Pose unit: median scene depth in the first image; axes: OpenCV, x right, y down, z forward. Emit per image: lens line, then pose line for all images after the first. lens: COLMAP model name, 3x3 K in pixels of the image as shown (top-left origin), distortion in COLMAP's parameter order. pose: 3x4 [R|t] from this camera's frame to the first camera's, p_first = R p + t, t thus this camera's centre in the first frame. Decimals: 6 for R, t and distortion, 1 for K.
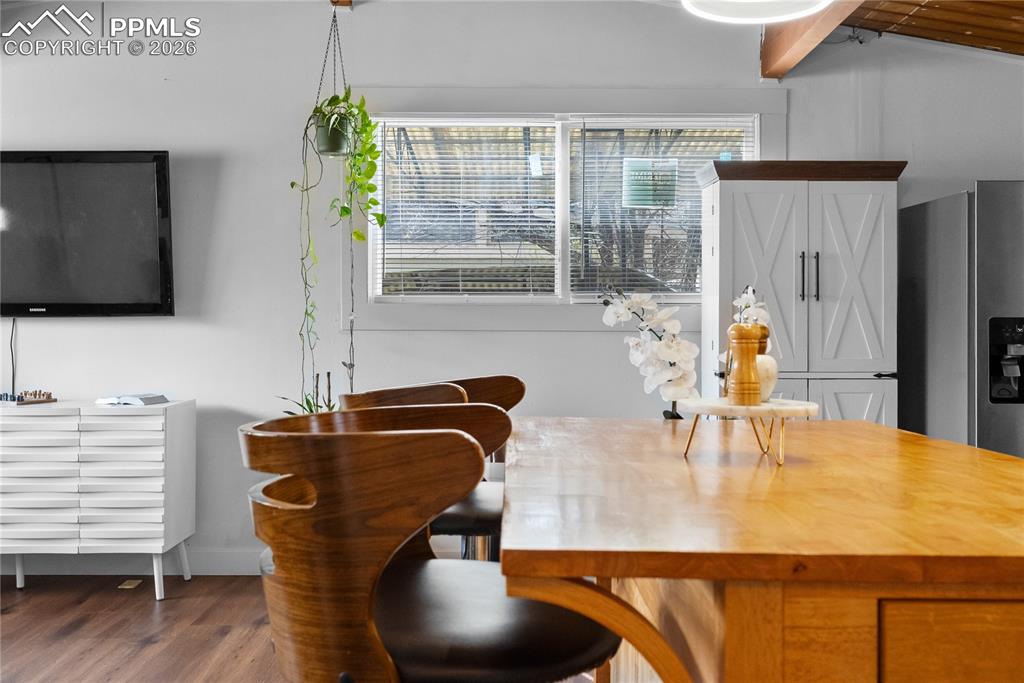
lens RADIAL K [[1007.6, 0, 512.0], [0, 1007.6, 341.5], [0, 0, 1]] dist [-0.008164, -0.009154]
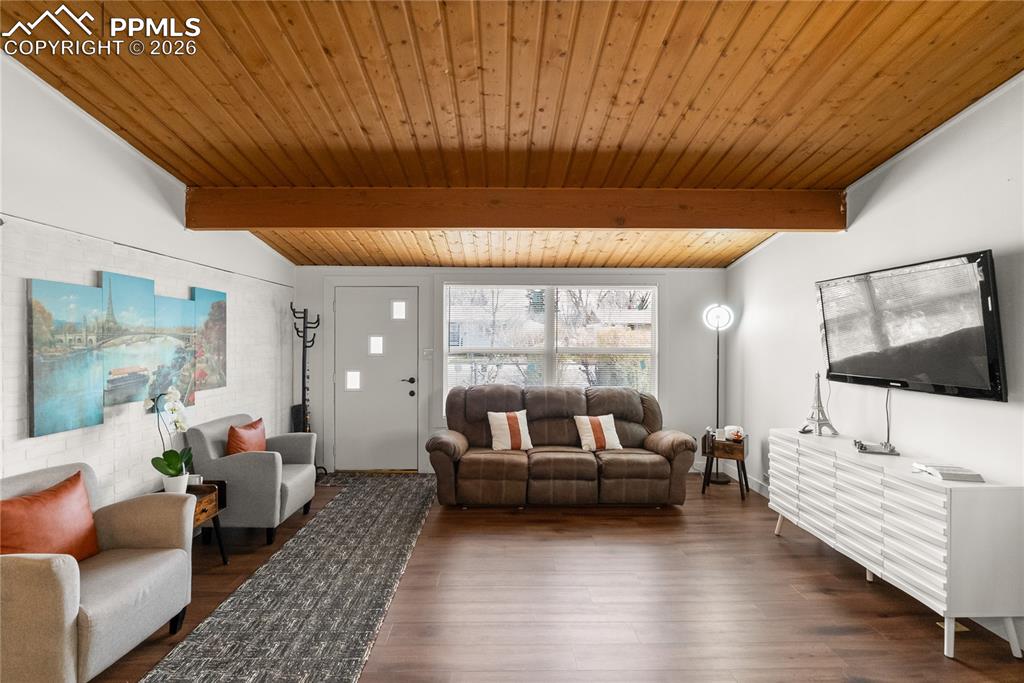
lens RADIAL K [[462.2, 0, 512.0], [0, 462.2, 341.5], [0, 0, 1]] dist [-0.002717, -0.000243]
pose [[-0.012814, 0.005368, -0.999903, 0.163066], [-0.005295, 0.999971, 0.005436, -0.092542], [0.999904, 0.005364, -0.012785, 0.504039]]
